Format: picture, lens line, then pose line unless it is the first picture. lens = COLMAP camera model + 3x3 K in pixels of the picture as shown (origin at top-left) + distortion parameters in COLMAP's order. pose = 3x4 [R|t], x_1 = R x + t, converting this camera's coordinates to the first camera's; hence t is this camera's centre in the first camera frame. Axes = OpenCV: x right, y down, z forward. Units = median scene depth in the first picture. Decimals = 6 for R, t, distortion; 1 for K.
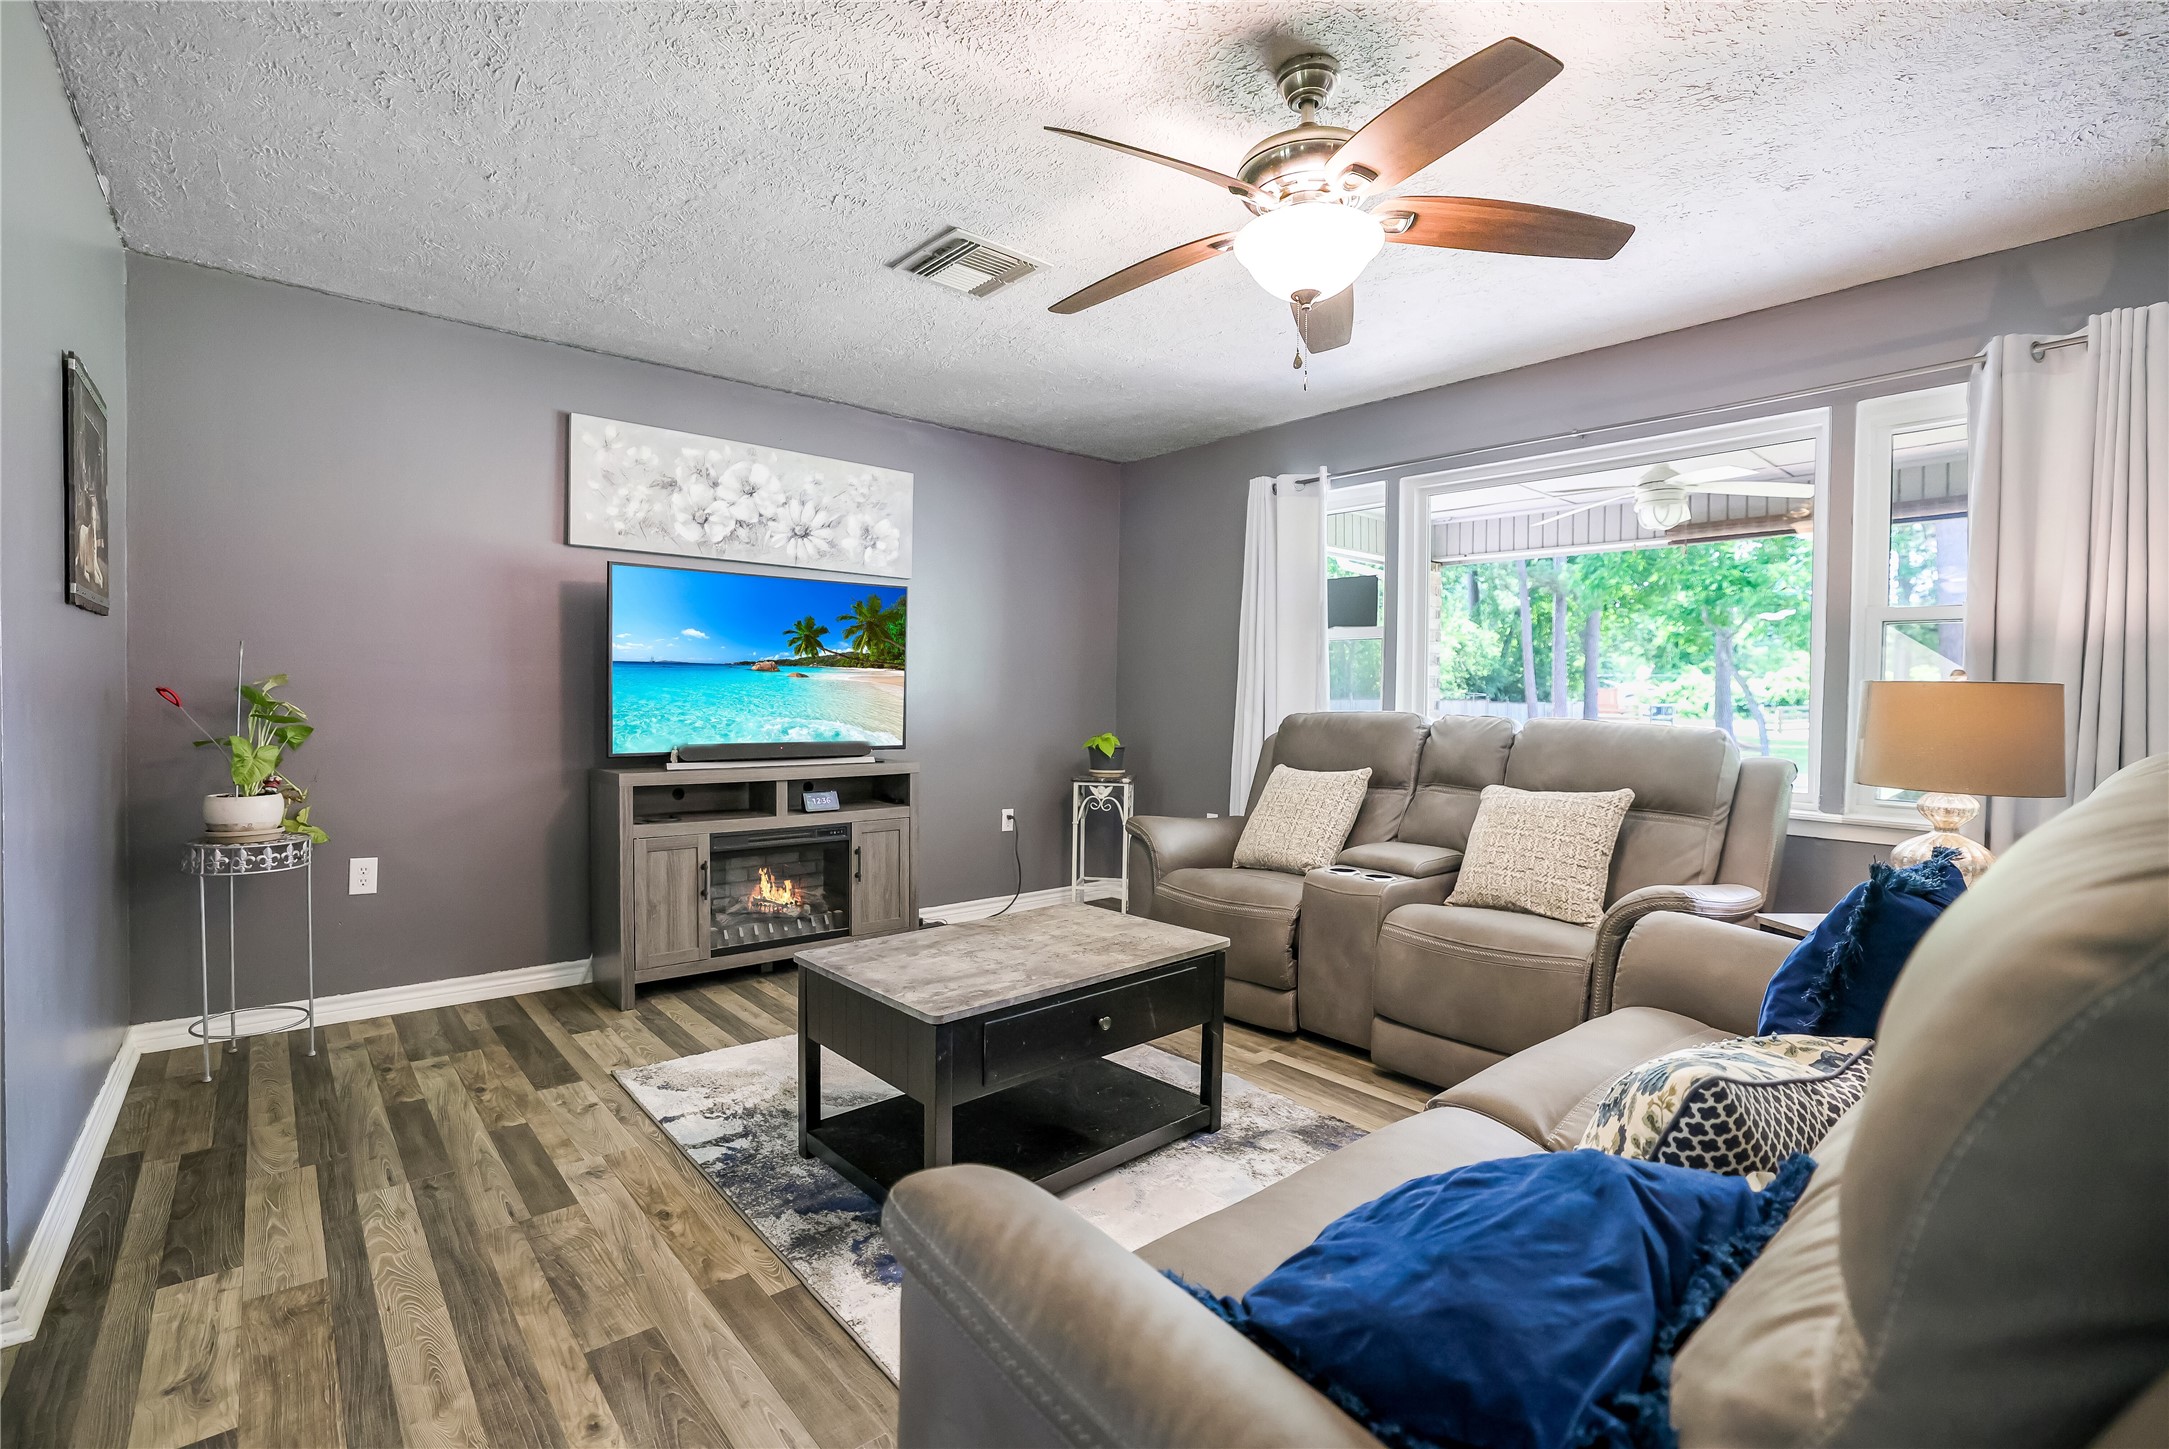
lens RADIAL K [[968.8, 0, 1064.2], [0, 968.8, 720.0], [0, 0, 1]] dist [-0.057506, 0.024001]
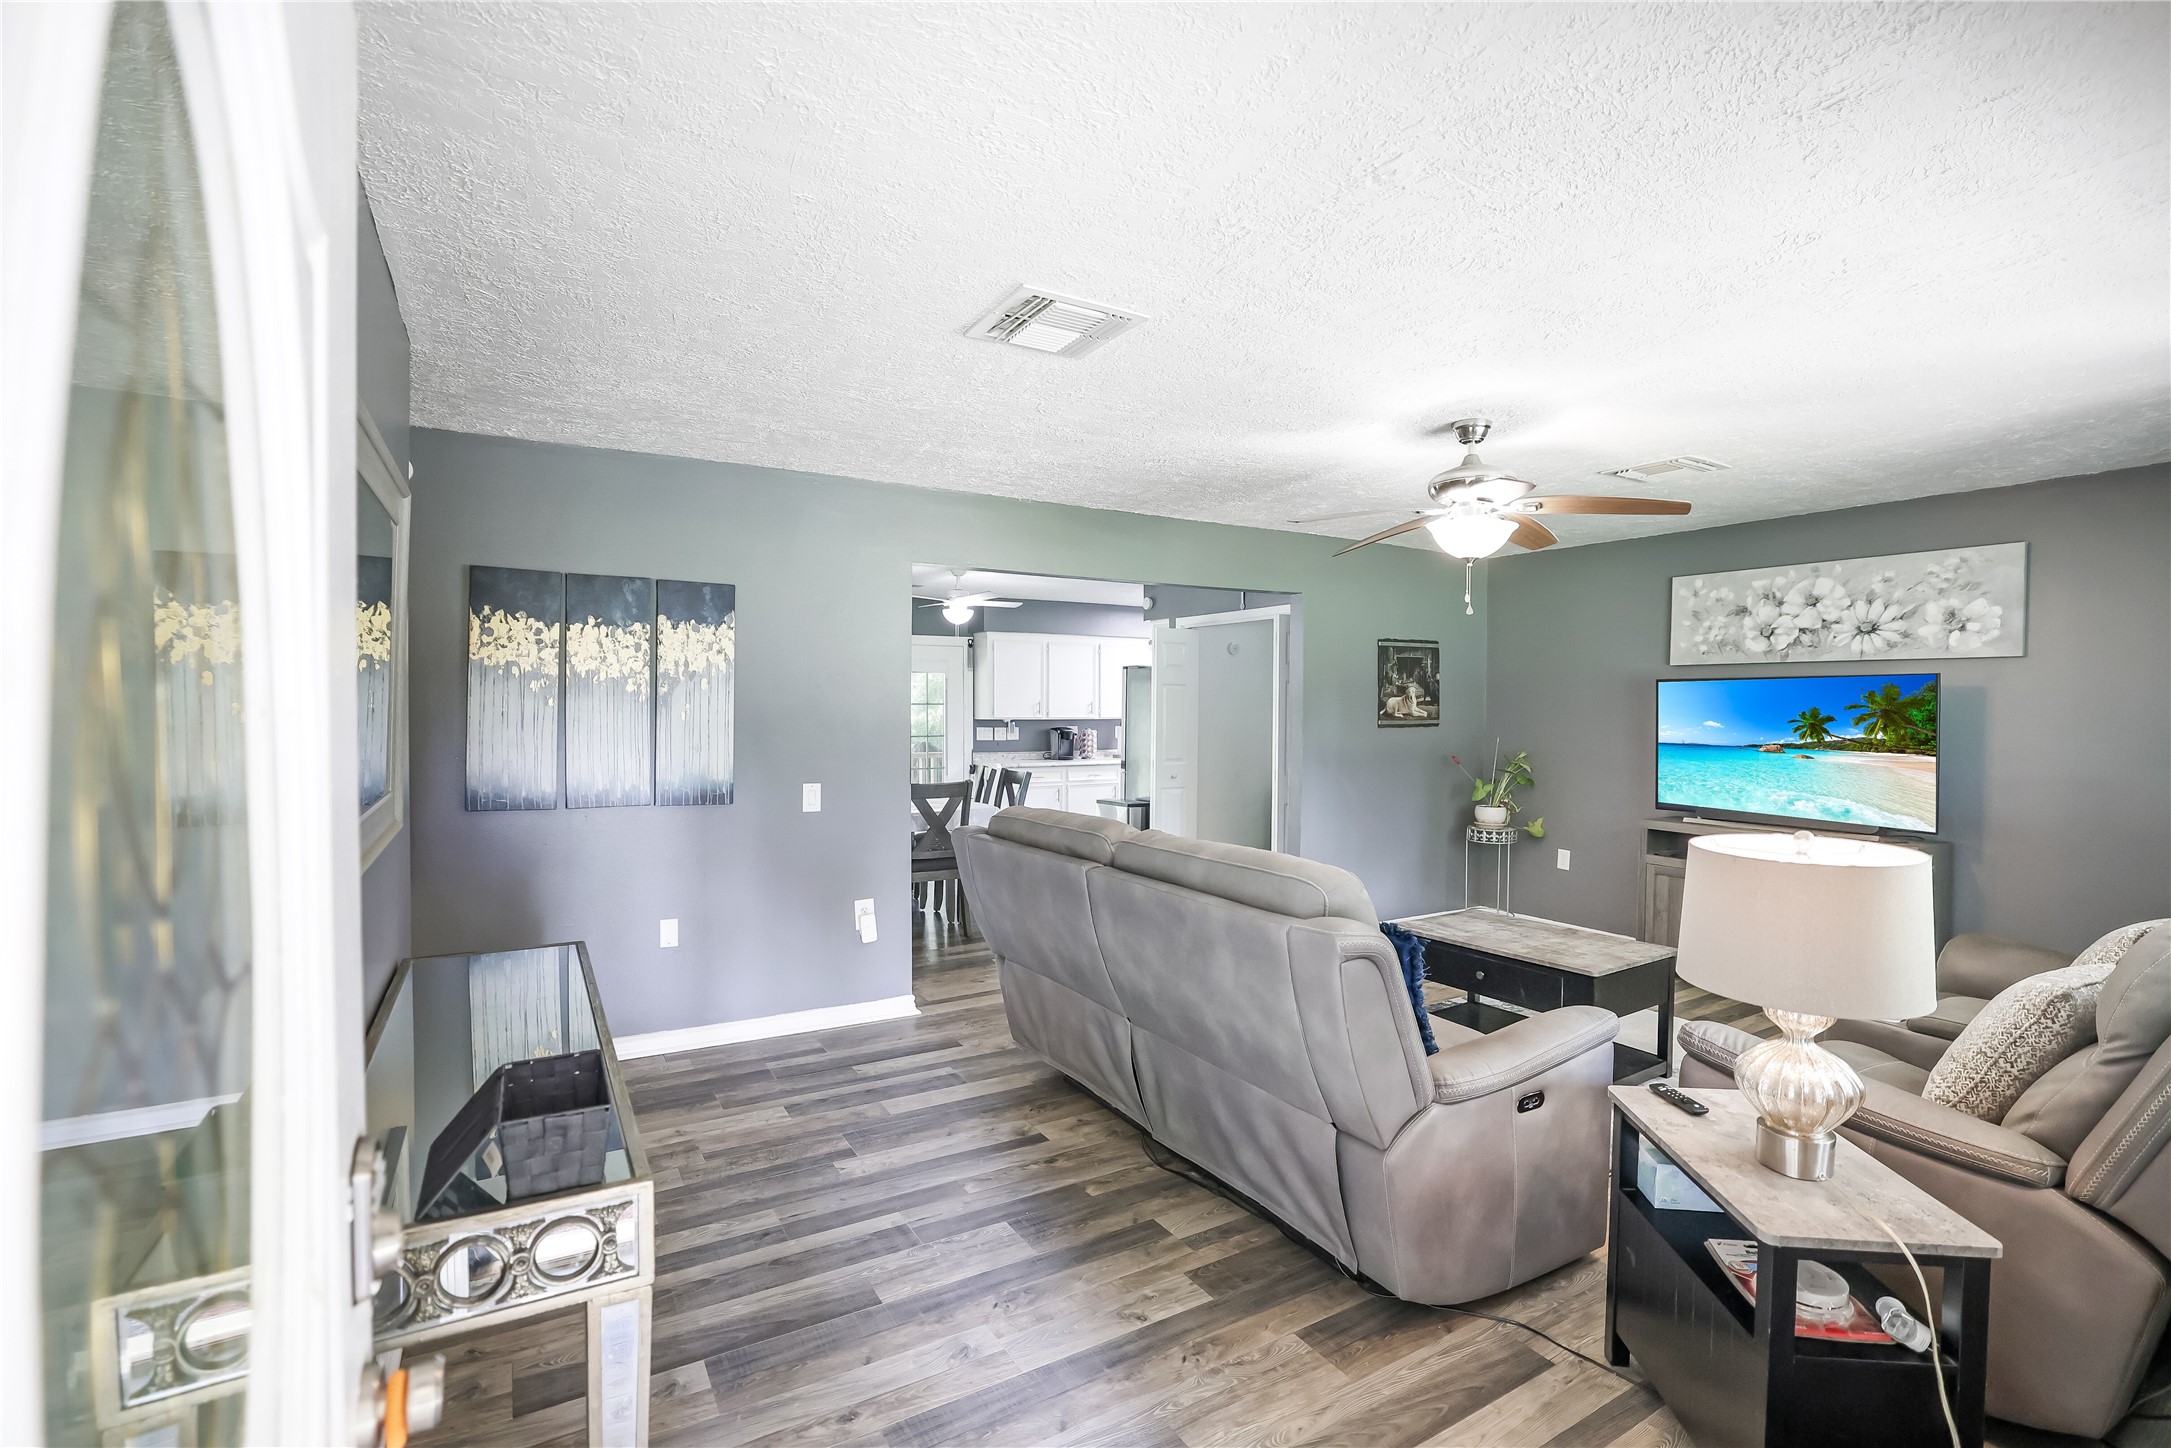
lens RADIAL K [[963.0, 0, 1072.2], [0, 963.0, 726.3], [0, 0, 1]] dist [-0.046852, 0.016003]
pose [[-0.167417, 0.007005, -0.985861, 1.083831], [-0.033009, 0.999374, 0.012707, -0.074209], [0.985333, 0.034669, -0.167081, 0.315474]]
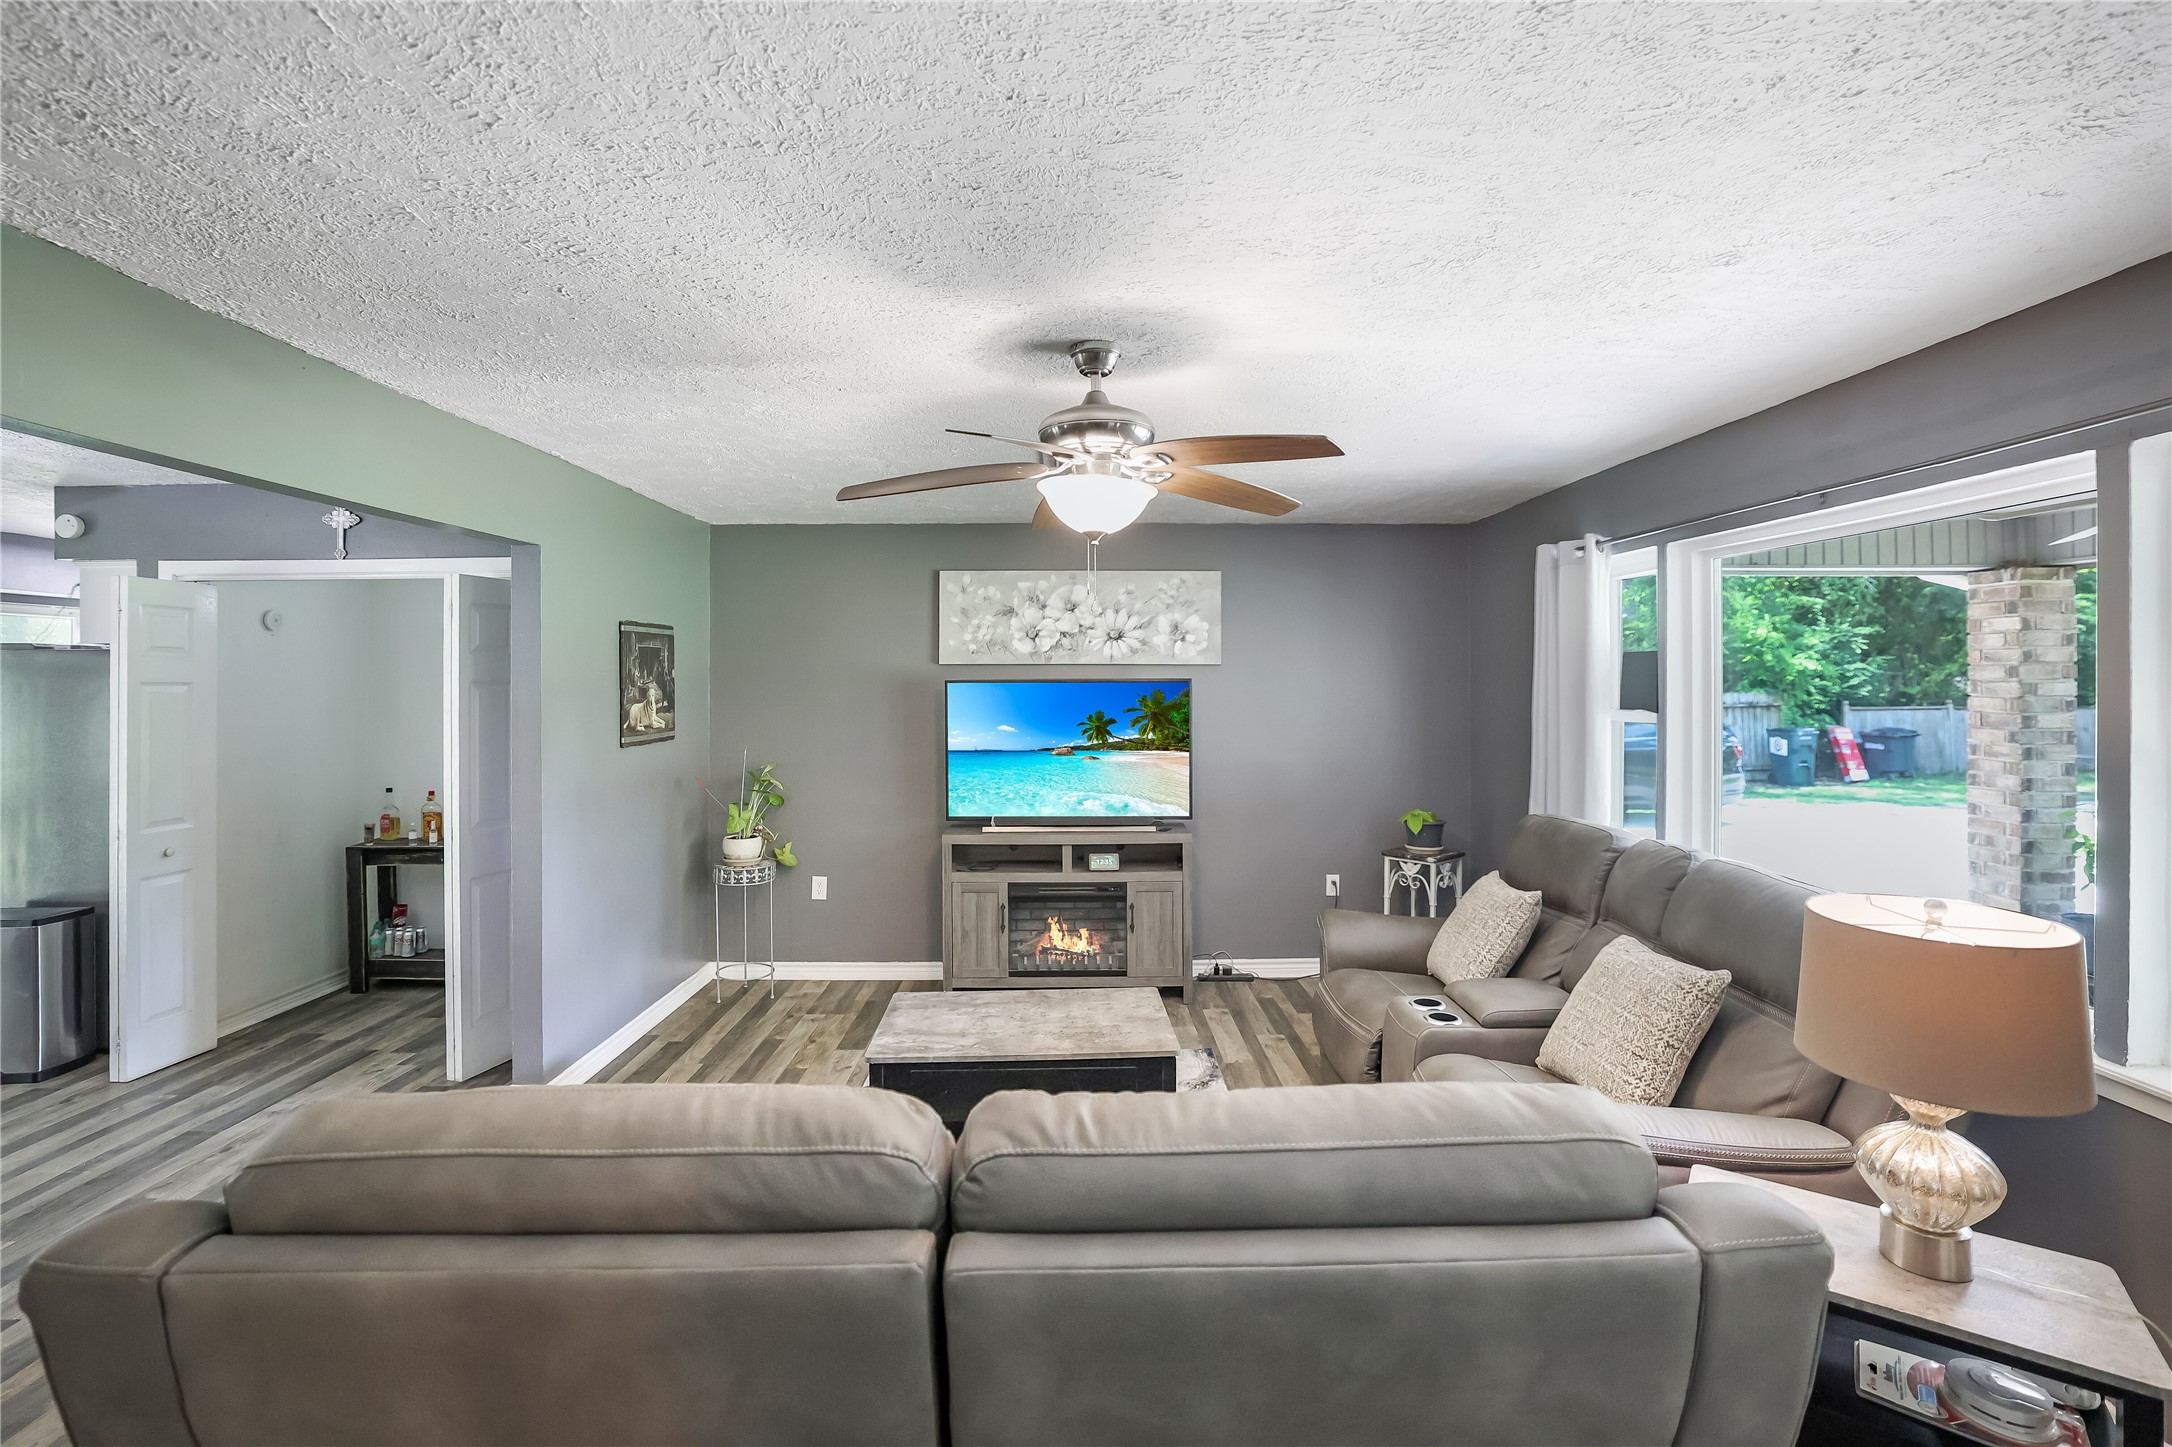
lens RADIAL K [[982.7, 0, 1082.1], [0, 982.7, 677.9], [0, 0, 1]] dist [-0.046184, 0.016022]
pose [[0.771834, -0.016784, -0.635603, 0.549719], [-0.002555, 0.999562, -0.029497, -0.118747], [0.635819, 0.024391, 0.771453, 0.016846]]
